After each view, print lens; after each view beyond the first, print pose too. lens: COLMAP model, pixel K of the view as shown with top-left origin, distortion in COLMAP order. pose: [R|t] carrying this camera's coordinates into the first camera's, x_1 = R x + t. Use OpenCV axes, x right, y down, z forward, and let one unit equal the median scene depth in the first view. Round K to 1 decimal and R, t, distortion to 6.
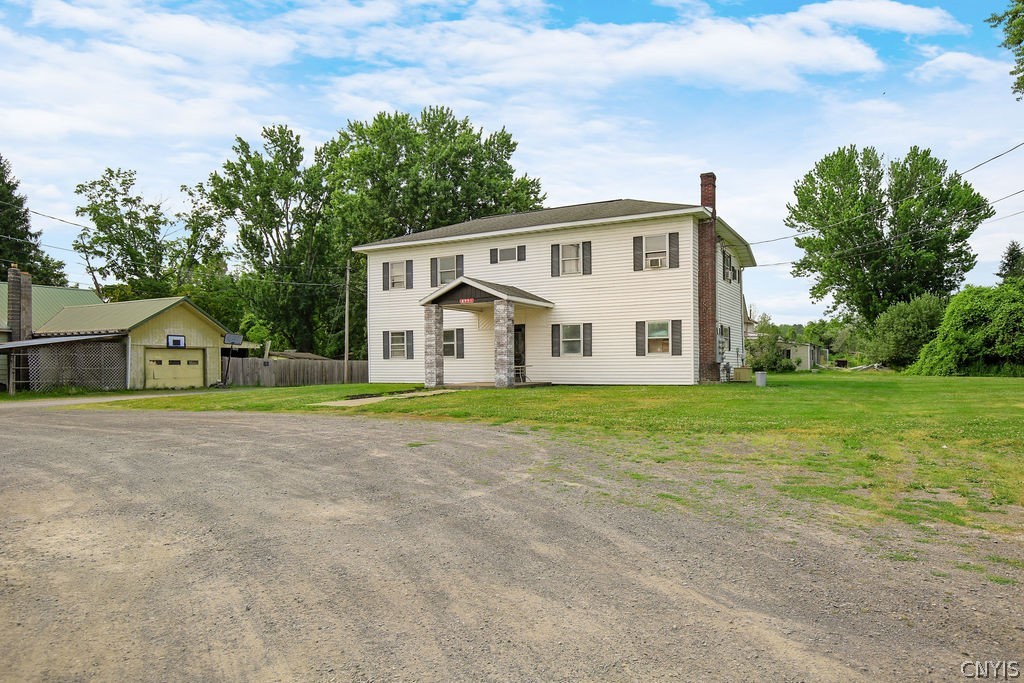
lens RADIAL K [[683.2, 0, 510.7], [0, 683.2, 346.0], [0, 0, 1]] dist [-0.006185, -0.000178]
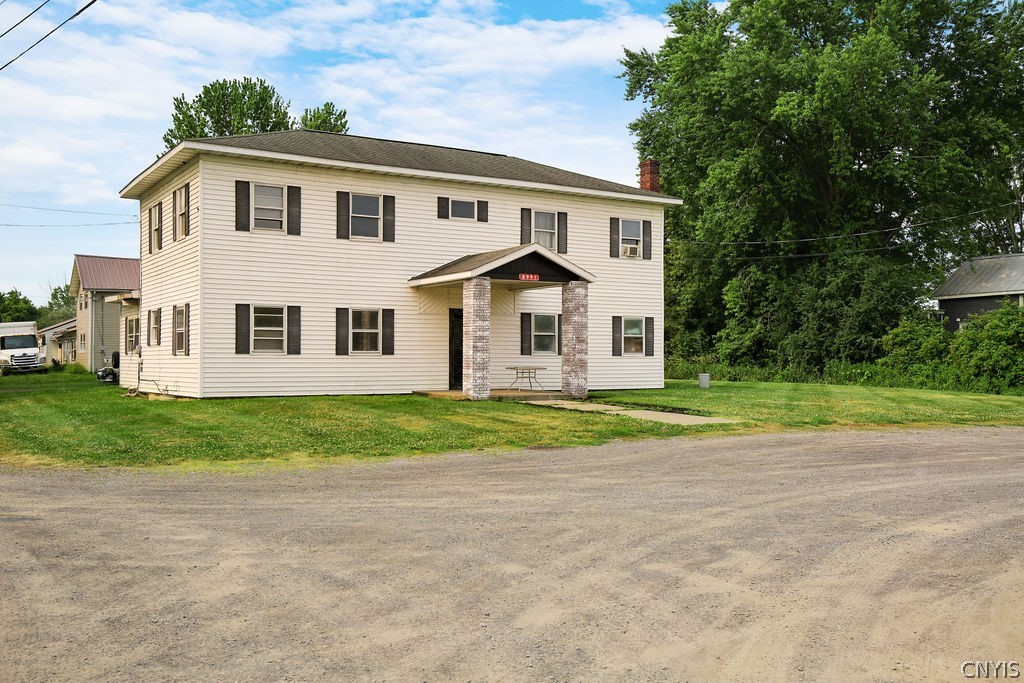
lens RADIAL K [[967.8, 0, 511.6], [0, 967.8, 342.9], [0, 0, 1]] dist [0.003372, 0.000000]
pose [[0.489972, 0.028005, 0.871288, -0.880645], [-0.025620, 0.999515, -0.017719, 0.021098], [-0.871362, -0.013641, 0.490452, 0.481269]]
